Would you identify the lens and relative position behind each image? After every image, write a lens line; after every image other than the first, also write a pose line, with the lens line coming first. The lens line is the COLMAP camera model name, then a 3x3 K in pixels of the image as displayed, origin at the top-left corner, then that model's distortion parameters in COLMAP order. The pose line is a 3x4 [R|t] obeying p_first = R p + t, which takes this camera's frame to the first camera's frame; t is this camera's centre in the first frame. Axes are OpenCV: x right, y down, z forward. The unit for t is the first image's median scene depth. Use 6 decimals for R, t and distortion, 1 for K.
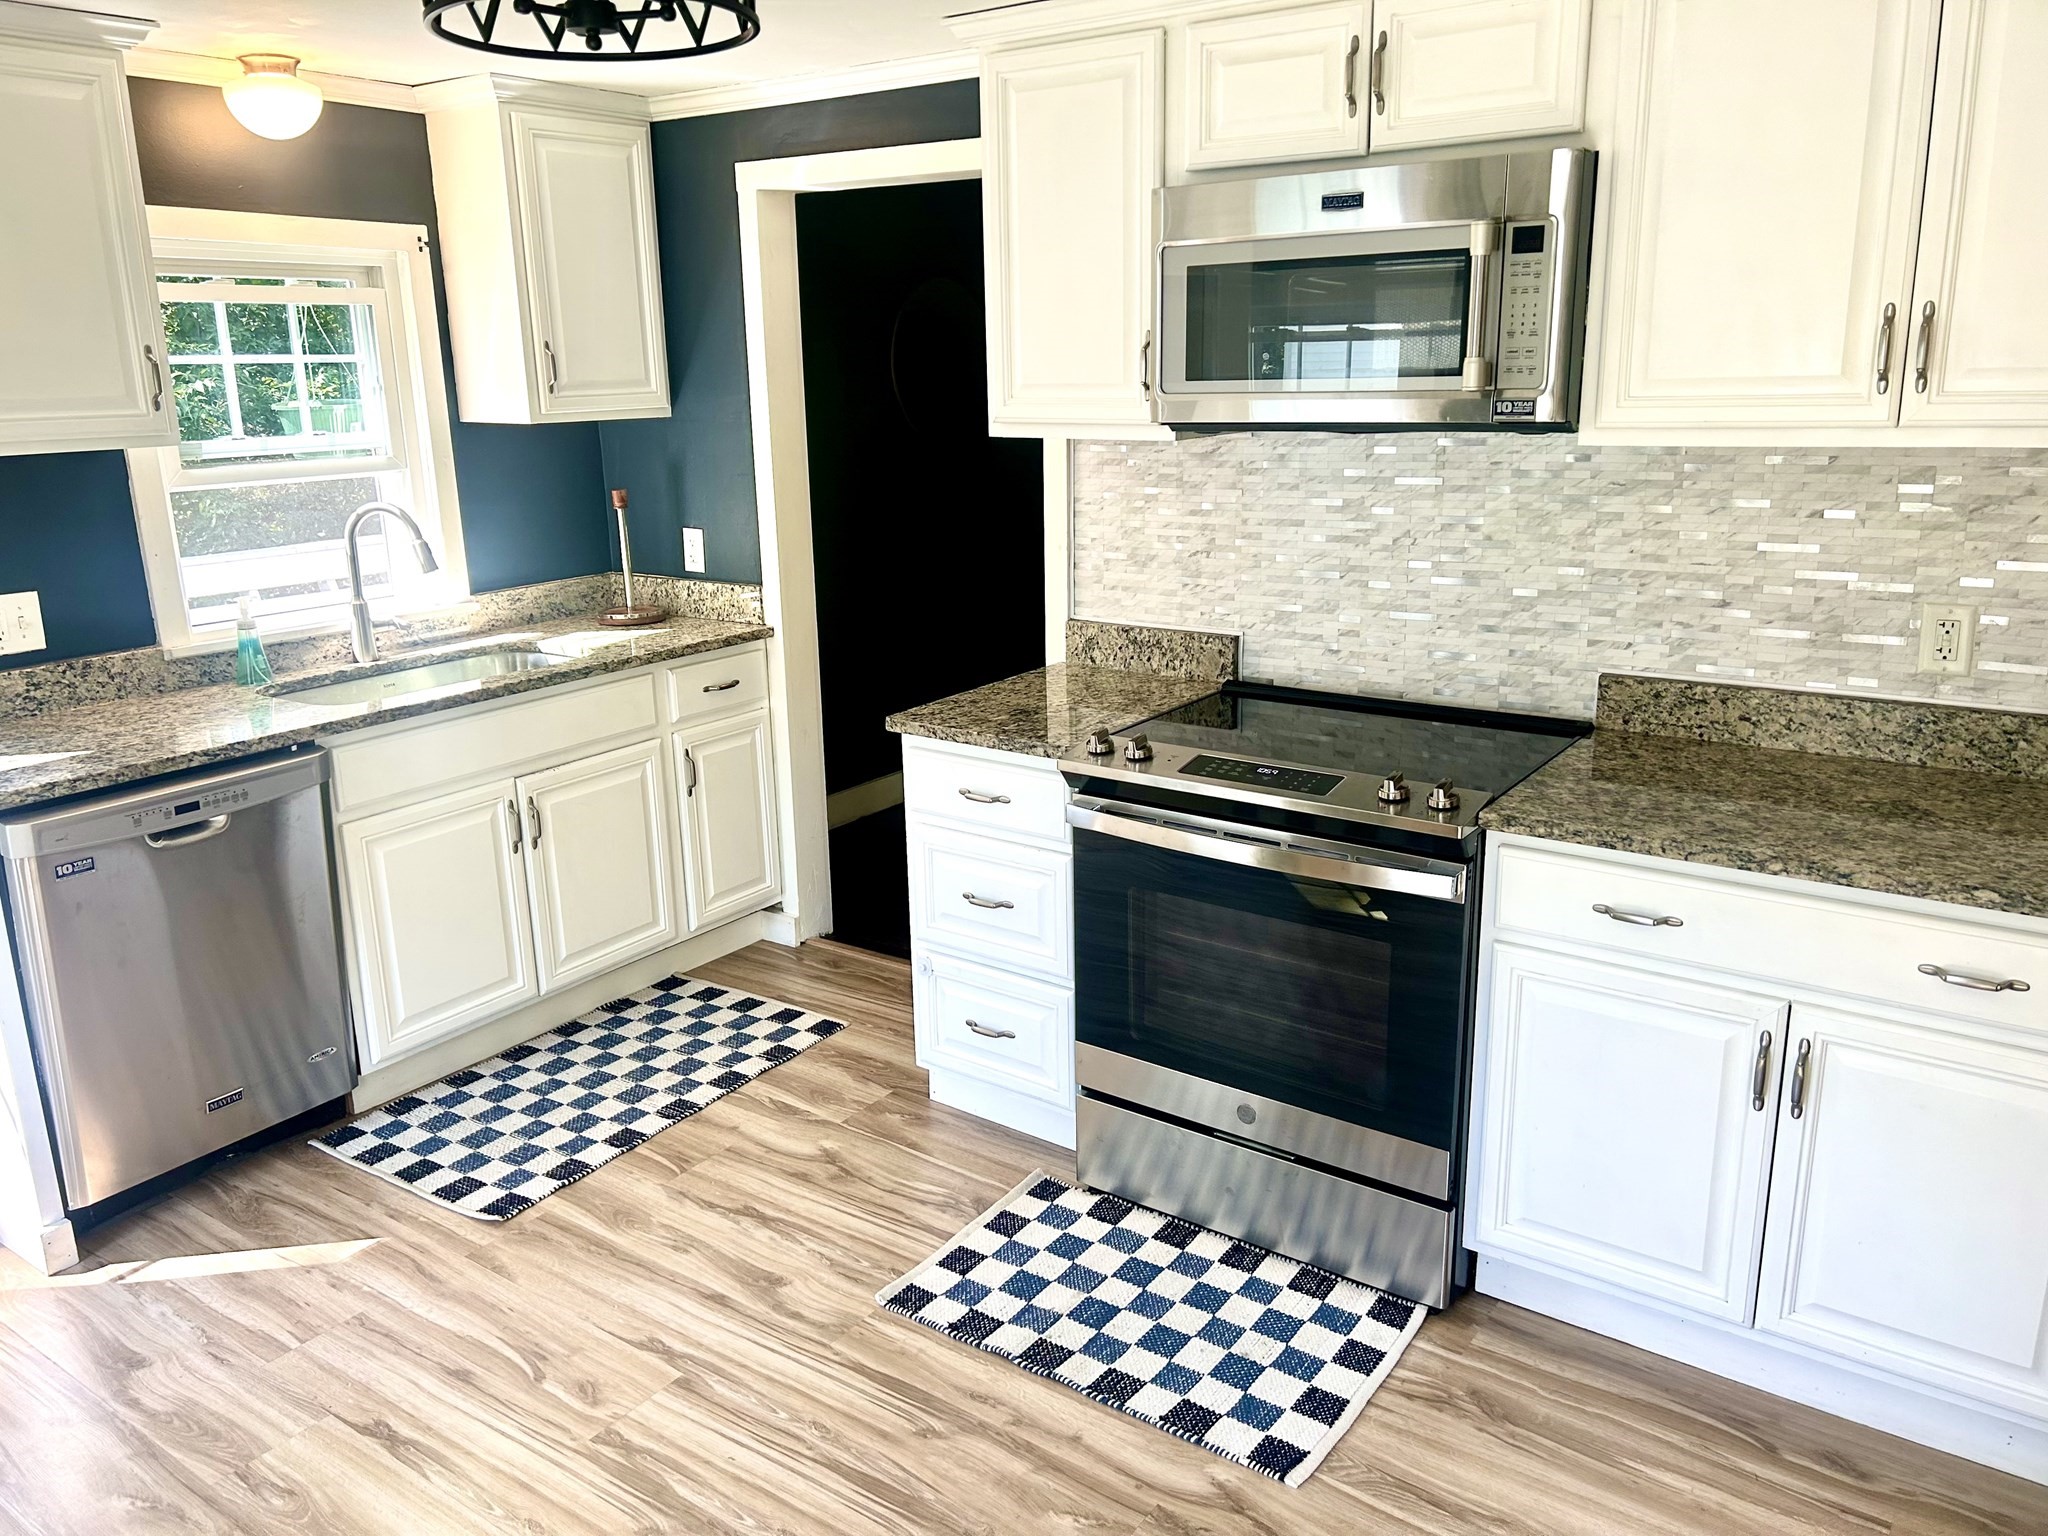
lens RADIAL K [[1533.2, 0, 1029.3], [0, 1533.2, 769.7], [0, 0, 1]] dist [0.113885, -0.212195]
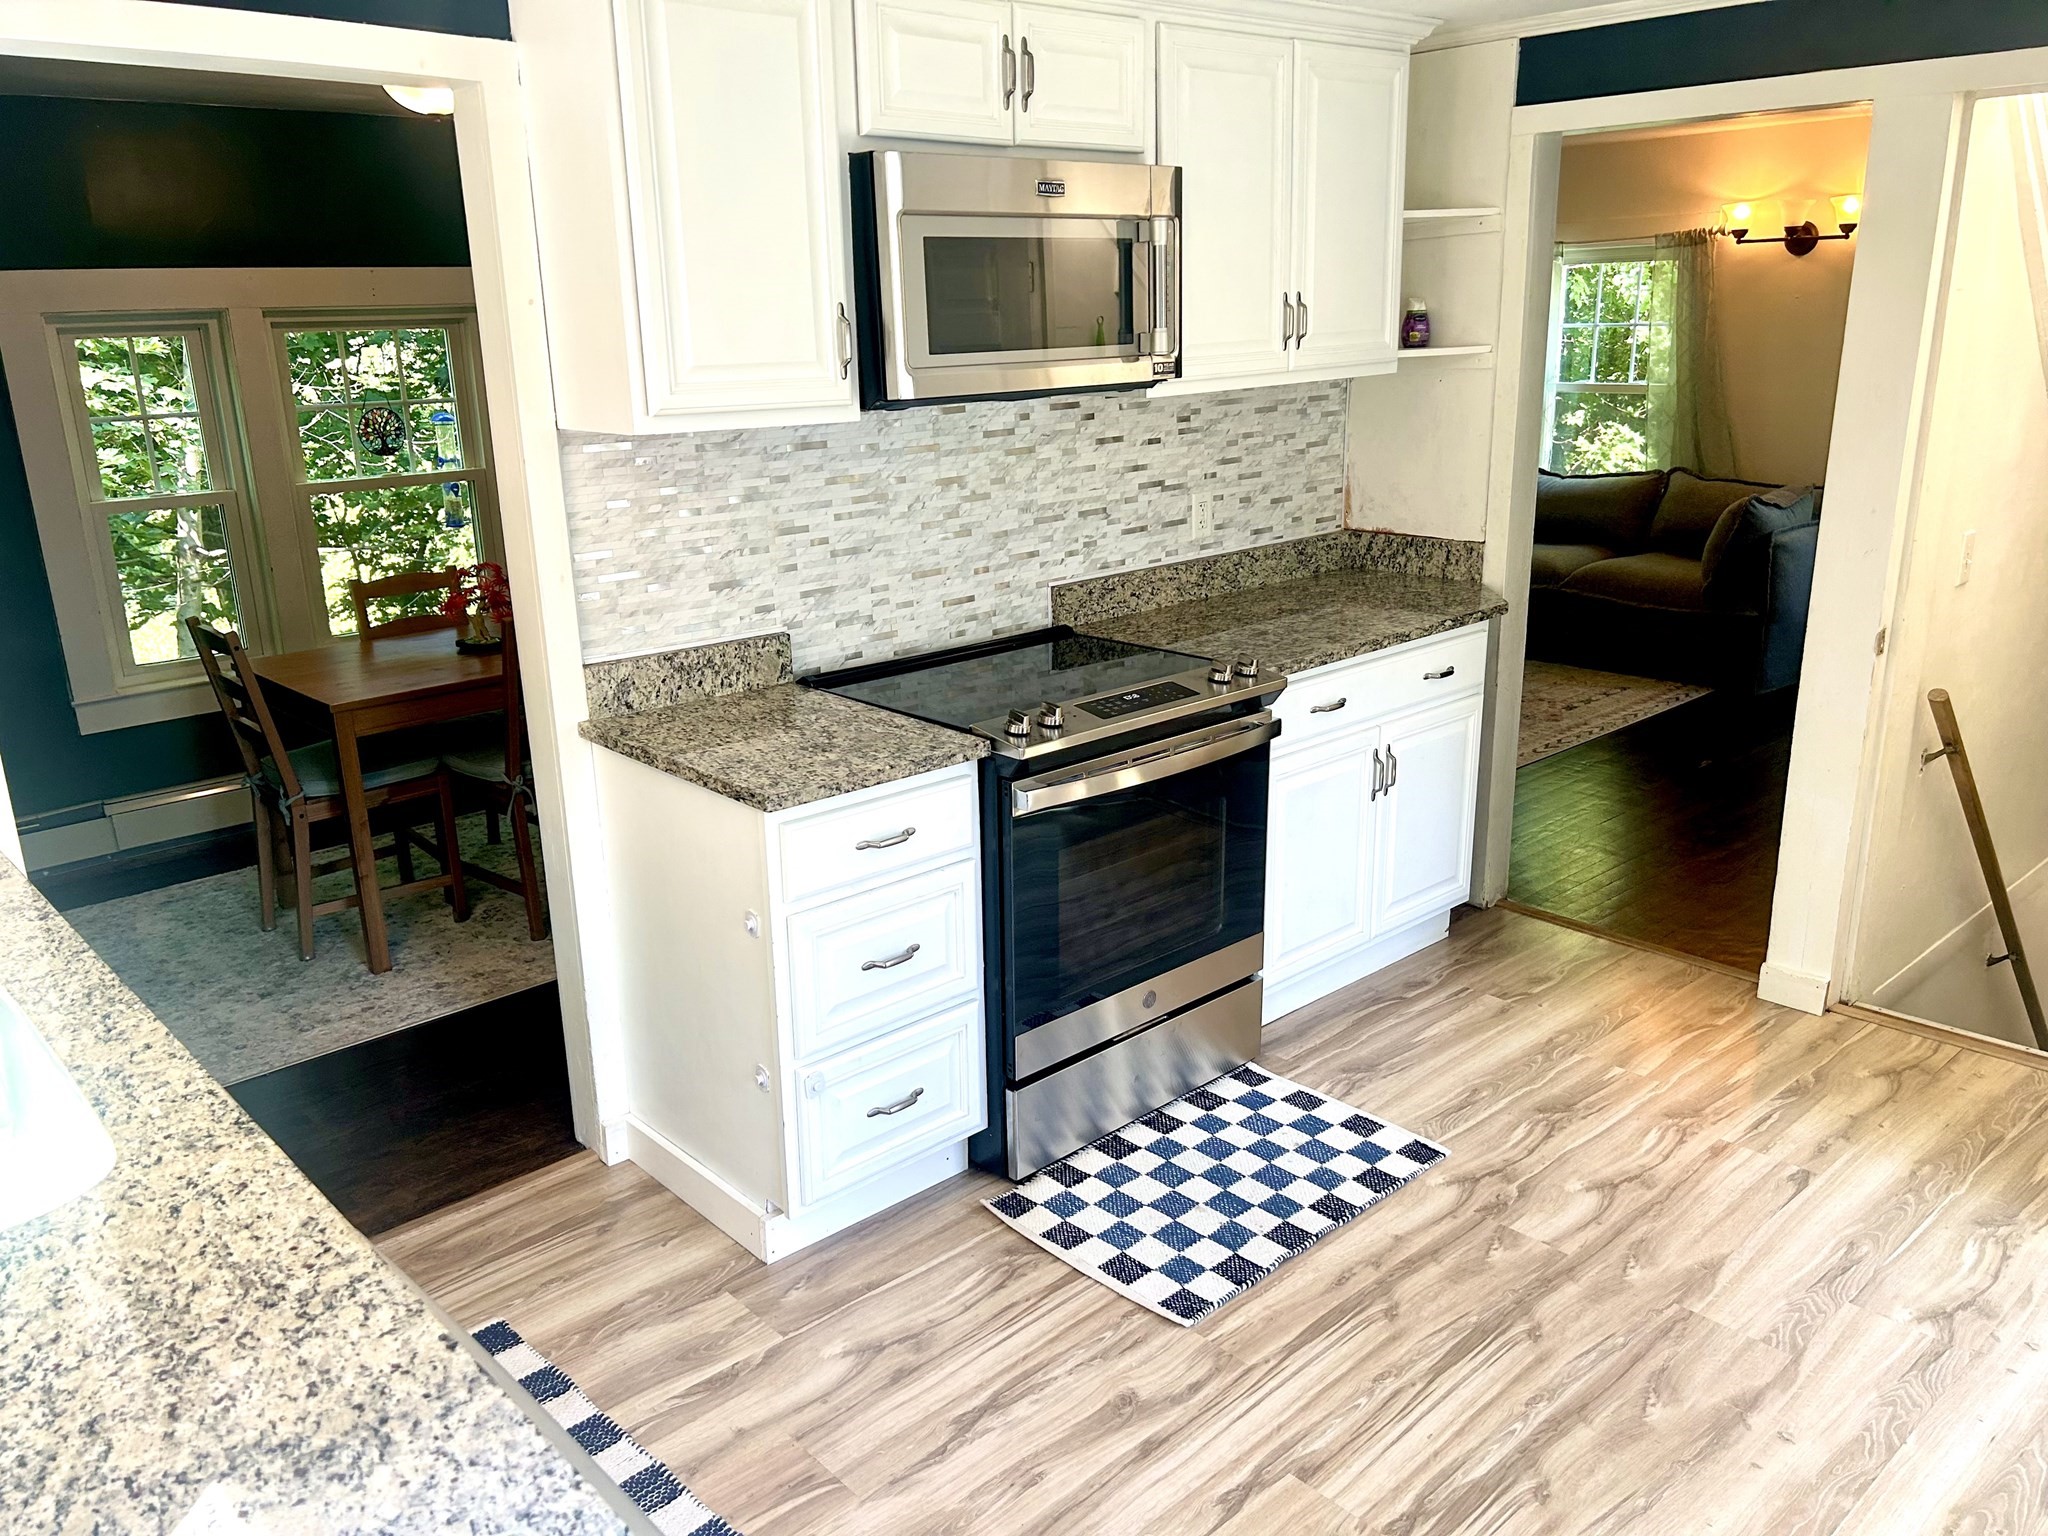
lens RADIAL K [[1538.2, 0, 1026.8], [0, 1538.2, 775.6], [0, 0, 1]] dist [0.167297, -0.314020]
pose [[0.203929, -0.266064, 0.942137, -0.864224], [0.273699, 0.939480, 0.206071, -0.182038], [-0.939948, 0.215838, 0.264409, 0.716126]]
